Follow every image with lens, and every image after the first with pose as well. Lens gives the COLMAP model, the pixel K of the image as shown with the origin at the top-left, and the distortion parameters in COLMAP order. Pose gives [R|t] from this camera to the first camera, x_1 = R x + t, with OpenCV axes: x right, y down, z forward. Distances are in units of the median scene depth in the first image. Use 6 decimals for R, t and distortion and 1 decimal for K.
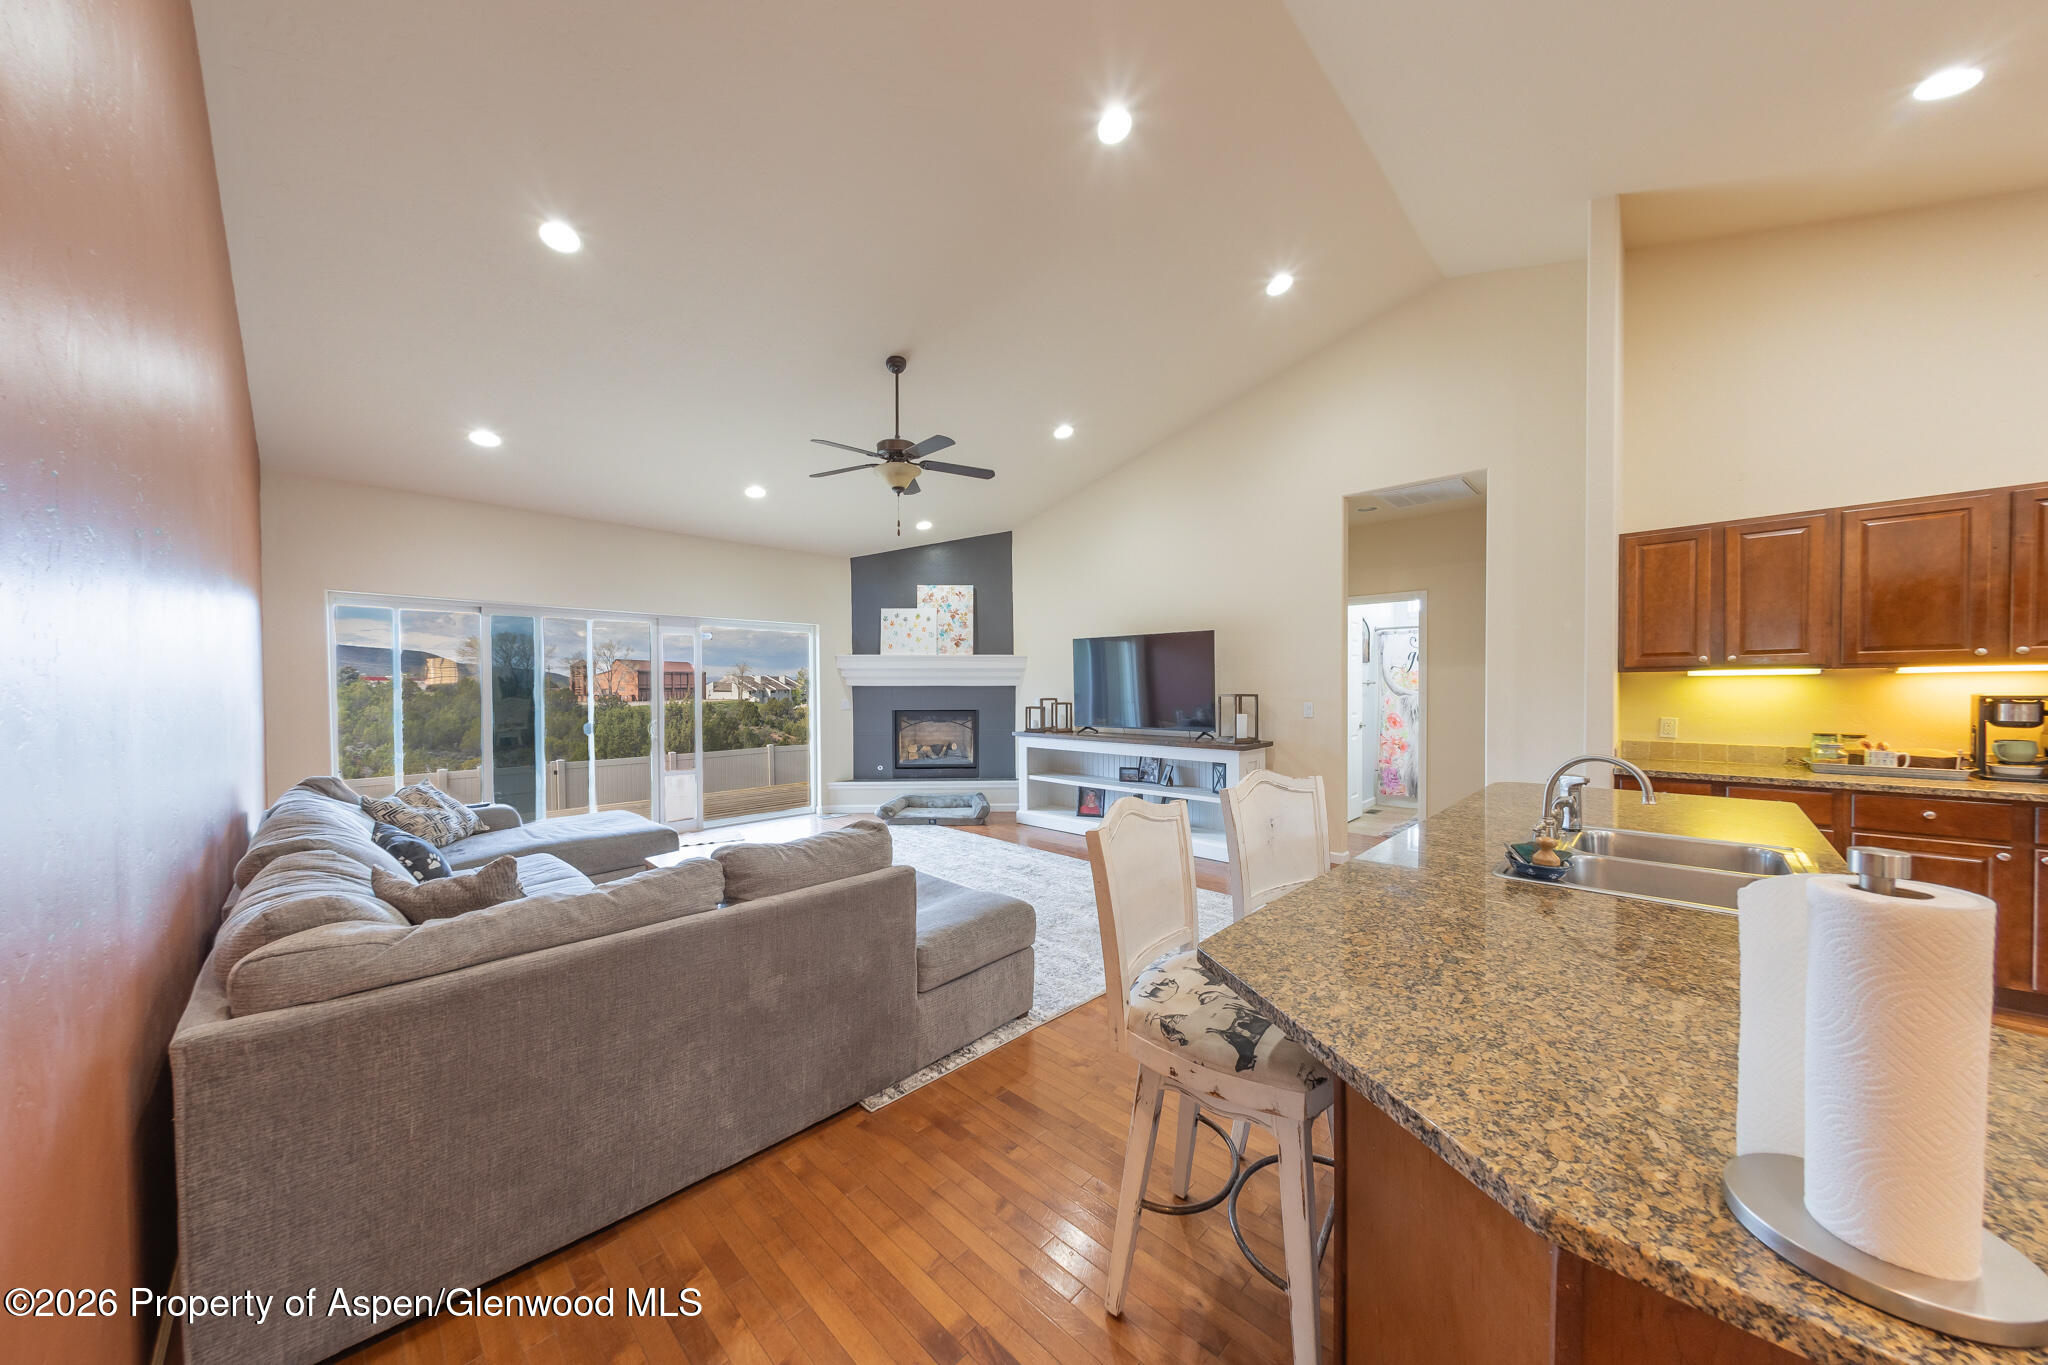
lens RADIAL K [[677.7, 0, 1024.1], [0, 677.7, 683.9], [0, 0, 1]] dist [-0.000637, -0.000042]
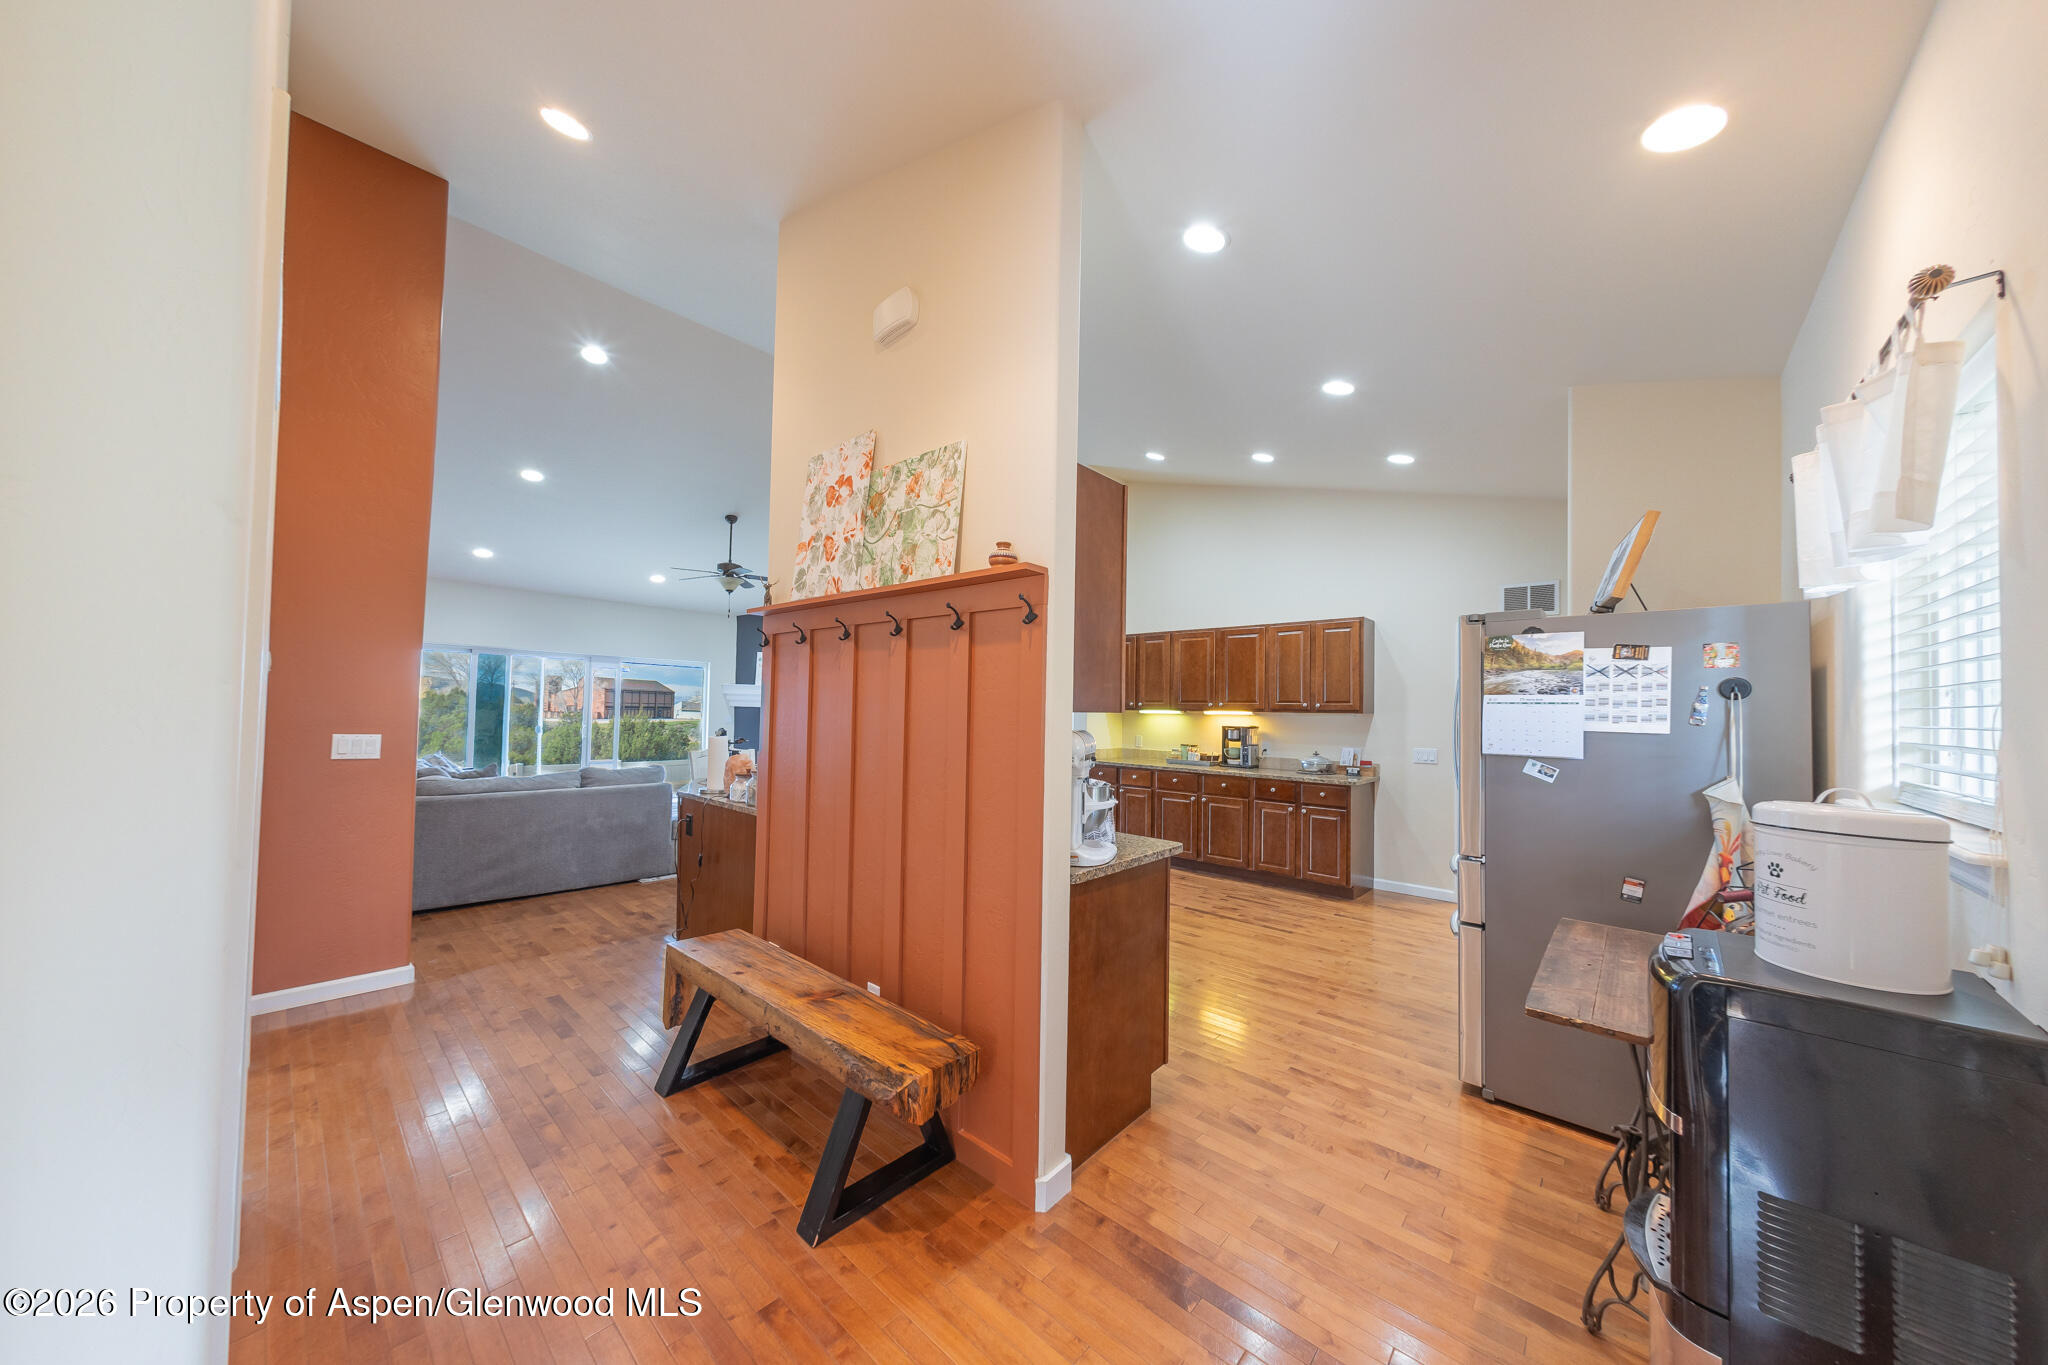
lens RADIAL K [[677.7, 0, 1020.6], [0, 677.7, 690.0], [0, 0, 1]] dist [-0.000637, -0.000042]
pose [[0.999064, 0.031147, 0.030023, 0.543574], [-0.030083, 0.998926, -0.035235, -0.000680], [-0.031089, 0.034299, 0.998928, -0.776153]]
